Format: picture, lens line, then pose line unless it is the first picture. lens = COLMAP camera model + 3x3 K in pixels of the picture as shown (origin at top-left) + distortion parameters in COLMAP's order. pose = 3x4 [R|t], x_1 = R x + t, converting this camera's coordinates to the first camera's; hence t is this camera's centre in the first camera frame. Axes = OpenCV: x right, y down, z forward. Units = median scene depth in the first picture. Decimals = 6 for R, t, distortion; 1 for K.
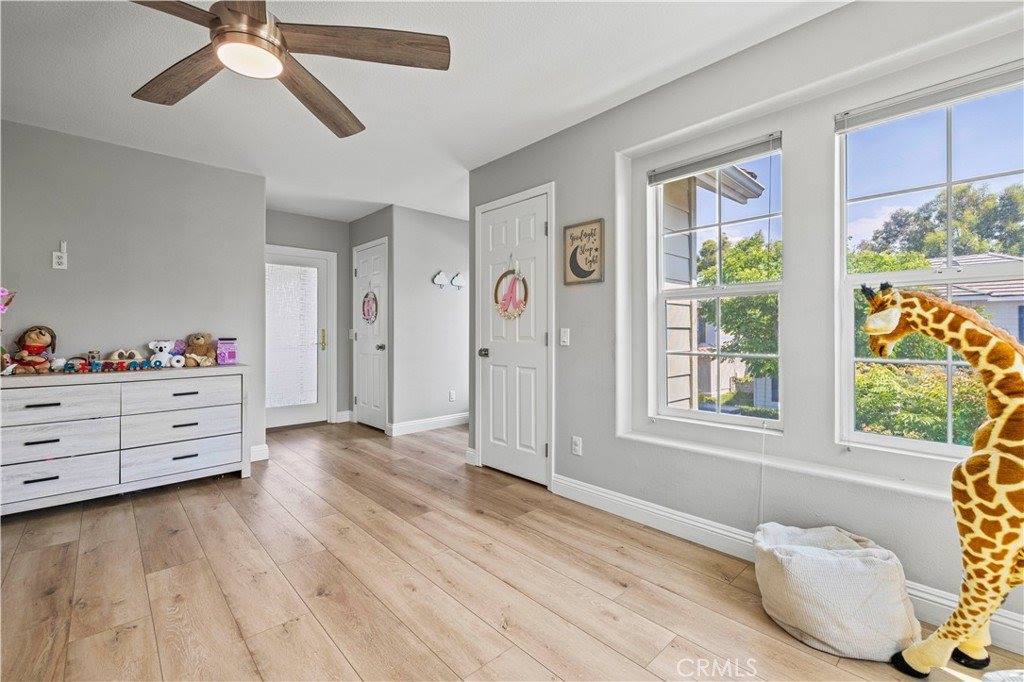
lens RADIAL K [[442.3, 0, 502.2], [0, 442.3, 334.9], [0, 0, 1]] dist [0.004505, 0.000191]
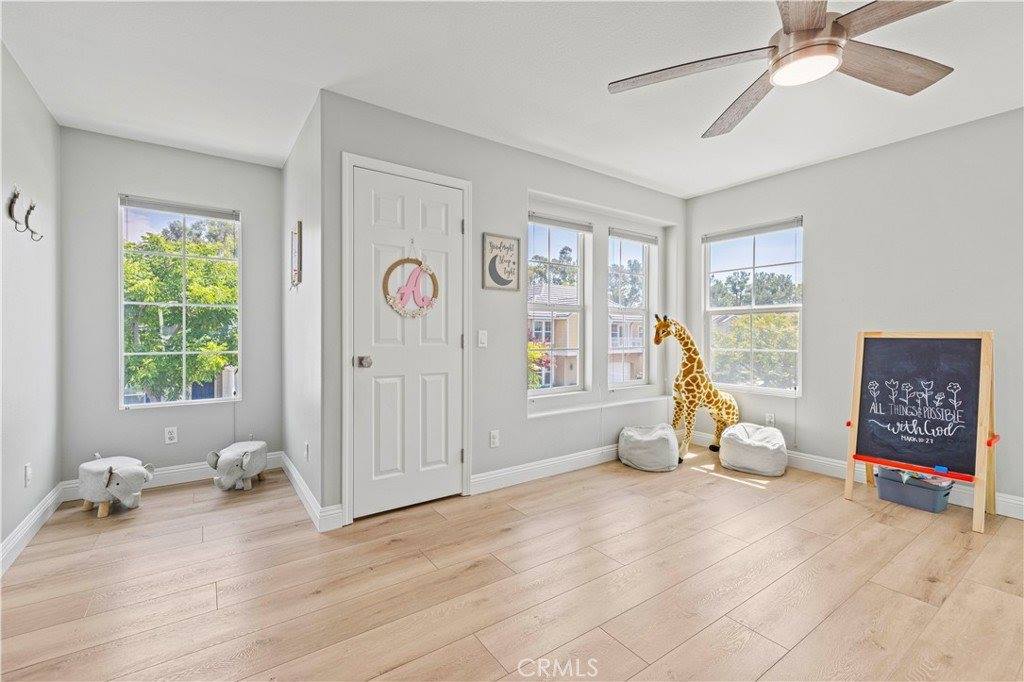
lens RADIAL K [[442.3, 0, 503.7], [0, 442.3, 341.0], [0, 0, 1]] dist [0.004505, 0.000191]
pose [[0.129034, -0.012838, 0.991557, -0.910705], [0.004362, 0.999914, 0.012379, -0.002382], [-0.991631, 0.002728, 0.129079, 0.844953]]
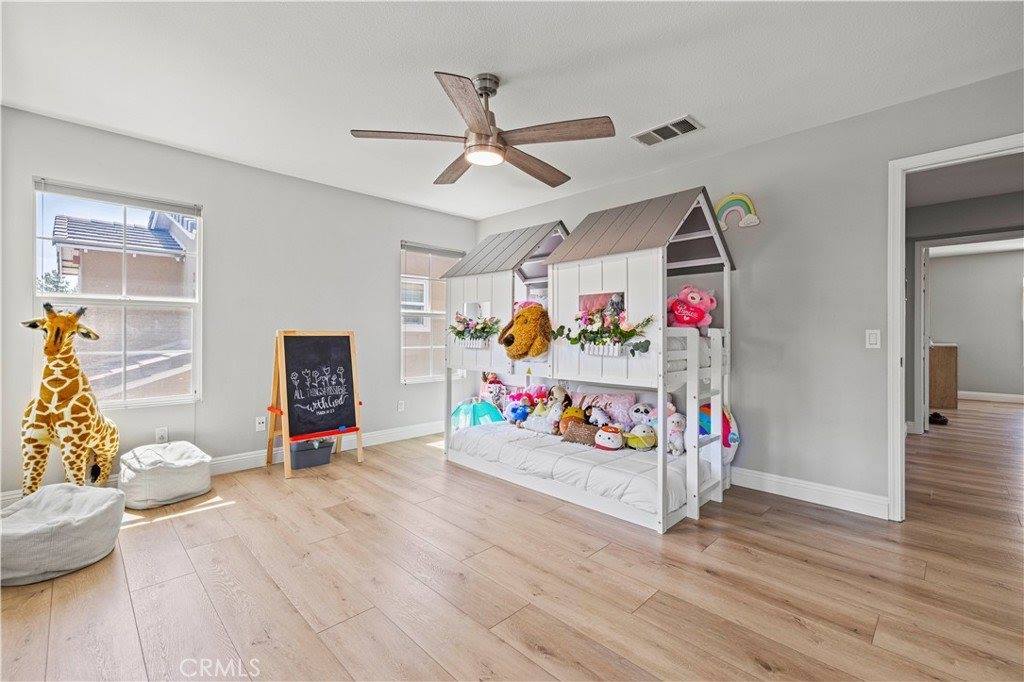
lens RADIAL K [[442.3, 0, 517.4], [0, 442.3, 335.2], [0, 0, 1]] dist [0.004505, 0.000191]
pose [[-0.997675, -0.000974, -0.068150, -0.314283], [-0.001841, 0.999918, 0.012648, -0.011900], [0.068132, 0.012744, -0.997595, 1.384100]]
